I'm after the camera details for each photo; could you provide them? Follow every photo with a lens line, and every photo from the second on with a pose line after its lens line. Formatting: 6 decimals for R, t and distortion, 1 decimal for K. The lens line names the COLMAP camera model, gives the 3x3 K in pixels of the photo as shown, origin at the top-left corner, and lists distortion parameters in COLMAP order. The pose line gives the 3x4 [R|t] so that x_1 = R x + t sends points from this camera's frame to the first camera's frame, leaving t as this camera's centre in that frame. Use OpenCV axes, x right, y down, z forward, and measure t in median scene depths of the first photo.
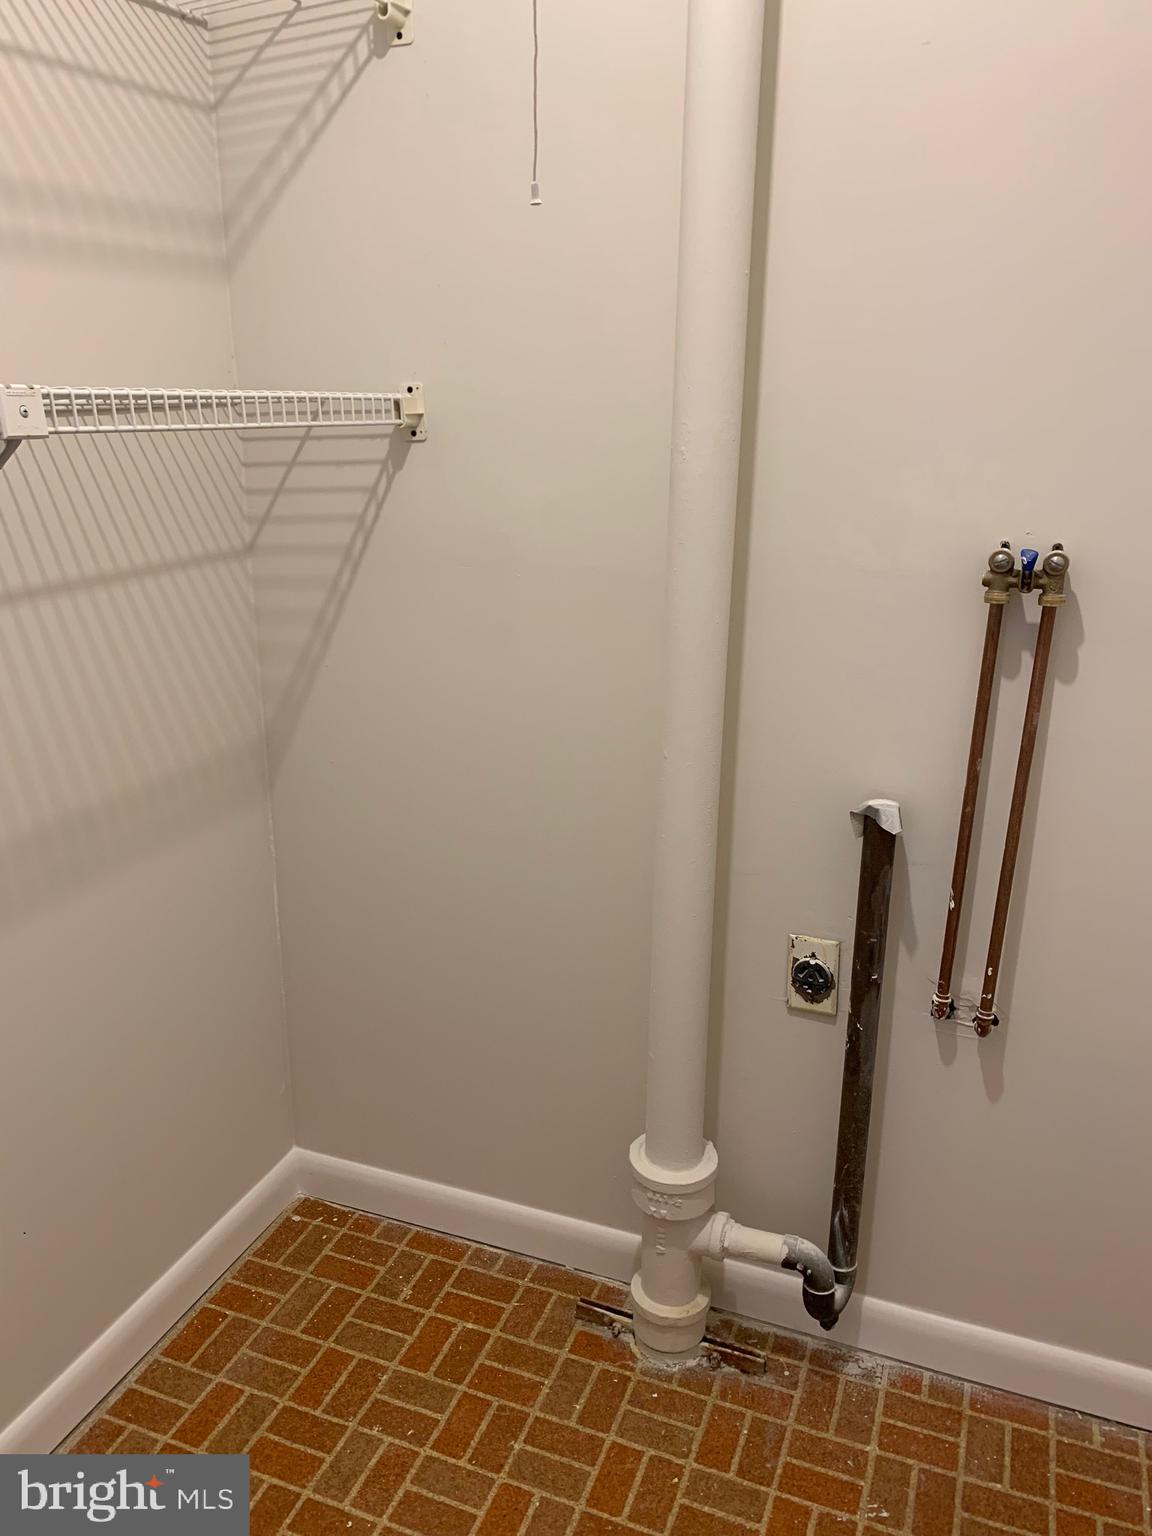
lens RADIAL K [[1184.1, 0, 565.0], [0, 1184.1, 772.5], [0, 0, 1]] dist [0.032756, -0.033507]
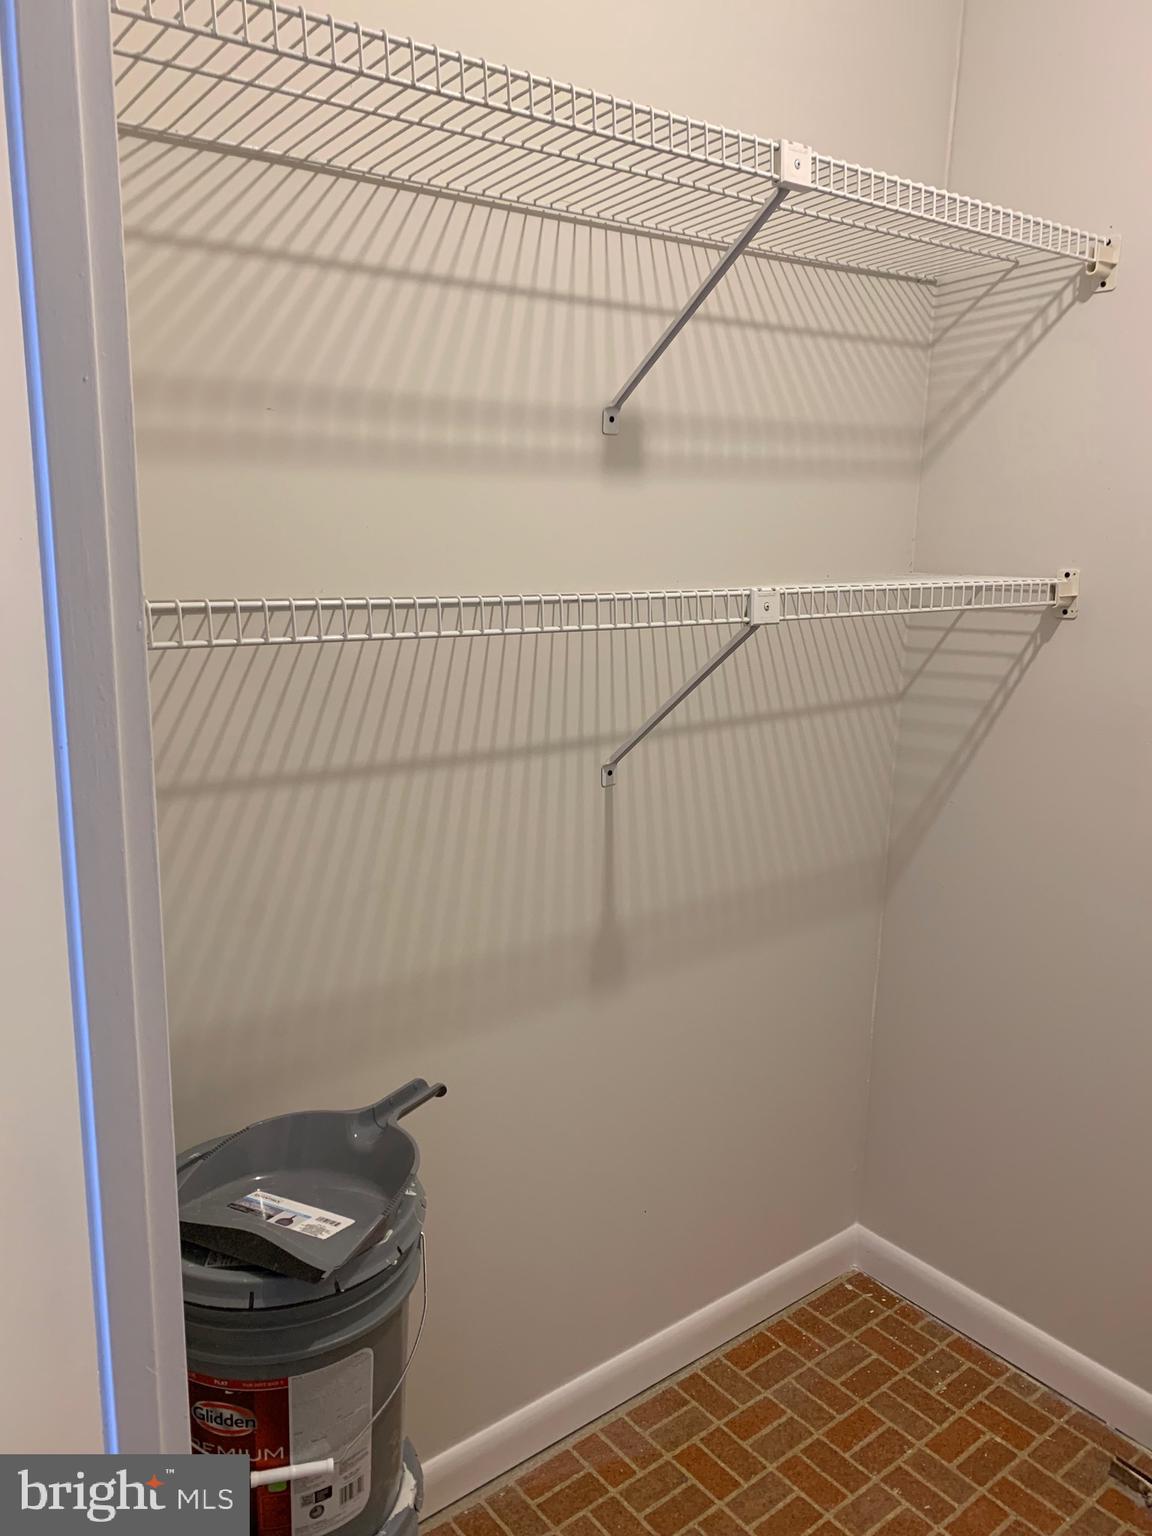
lens RADIAL K [[1184.1, 0, 565.6], [0, 1184.1, 780.9], [0, 0, 1]] dist [0.032756, -0.033507]
pose [[0.867568, 0.126422, -0.480982, 0.023999], [-0.166713, 0.985120, -0.041777, -0.000605], [0.468543, 0.116430, 0.875735, -0.184463]]
